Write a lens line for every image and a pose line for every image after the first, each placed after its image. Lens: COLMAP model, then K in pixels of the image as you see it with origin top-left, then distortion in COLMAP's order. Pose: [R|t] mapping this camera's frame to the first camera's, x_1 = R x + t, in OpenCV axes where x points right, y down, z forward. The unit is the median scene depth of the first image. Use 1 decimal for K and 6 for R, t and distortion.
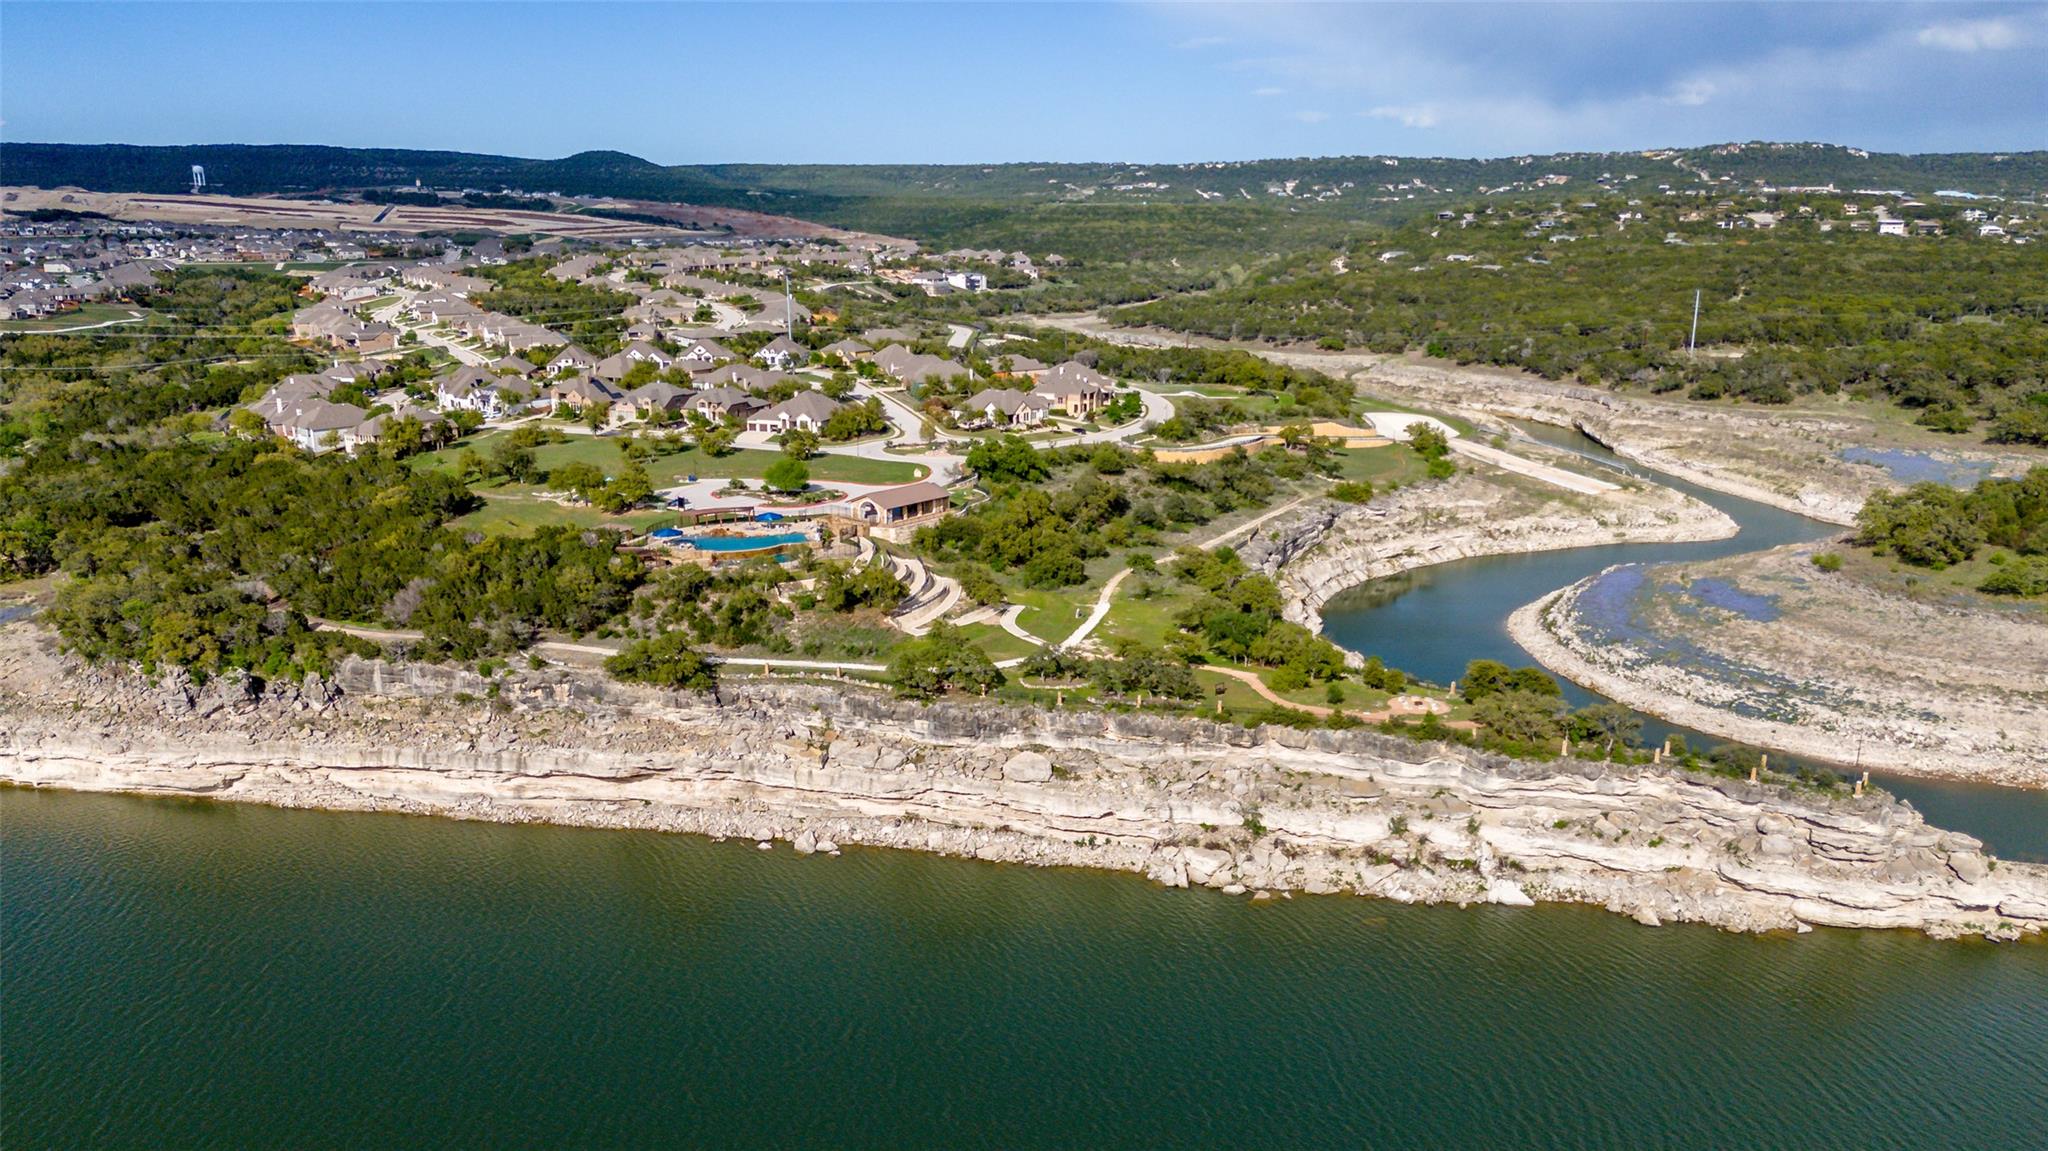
lens RADIAL K [[1539.7, 0, 1035.1], [0, 1539.7, 585.0], [0, 0, 1]] dist [0.080922, -0.087526]
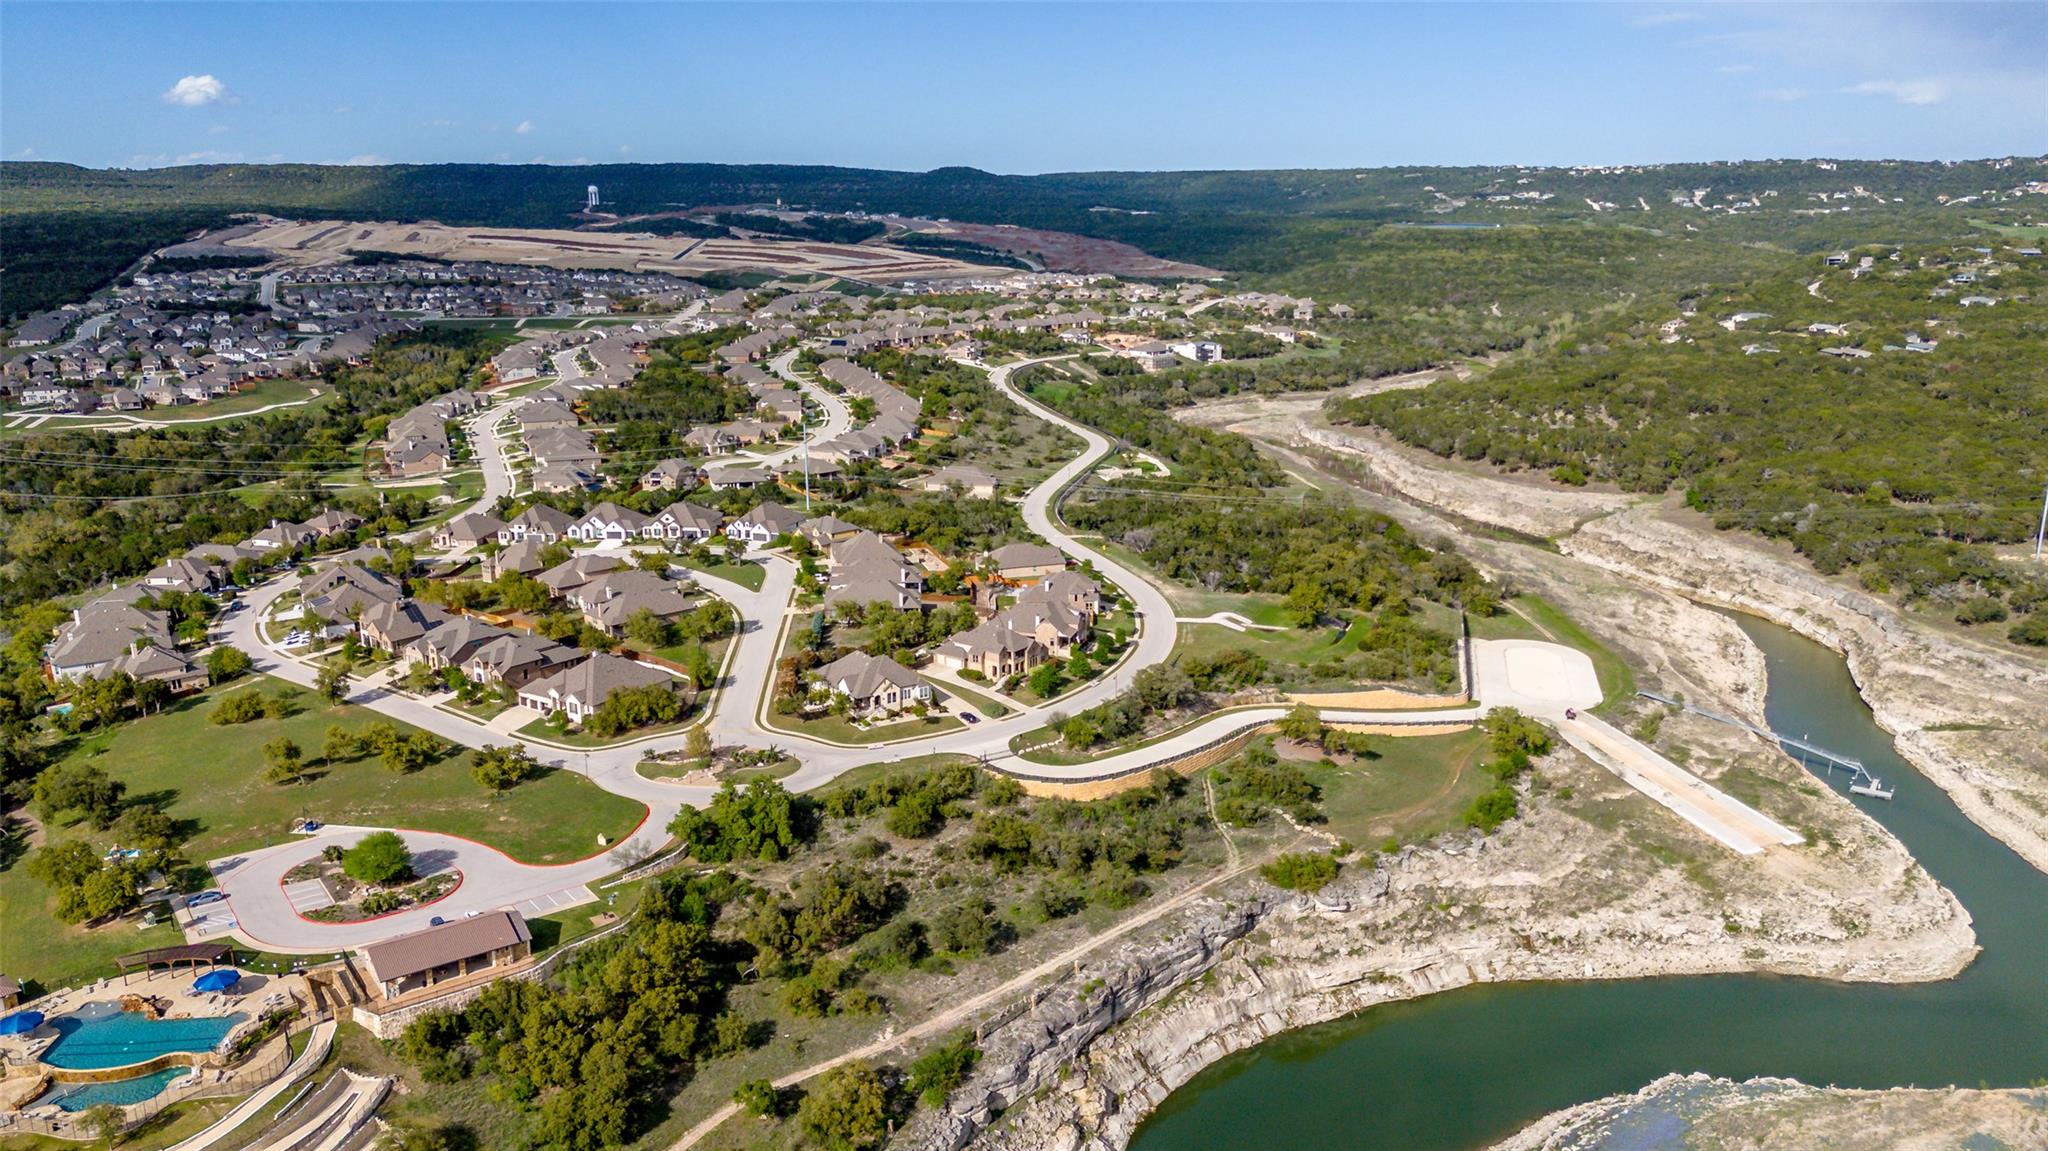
lens RADIAL K [[1569.5, 0, 1024.0], [0, 1569.5, 575.5], [0, 0, 1]] dist [0.041777, 0.003789]
pose [[0.967428, 0.056849, -0.246680, 0.152643], [-0.058262, 0.998300, 0.001572, -0.111209], [0.246350, 0.012852, 0.969096, 0.184799]]
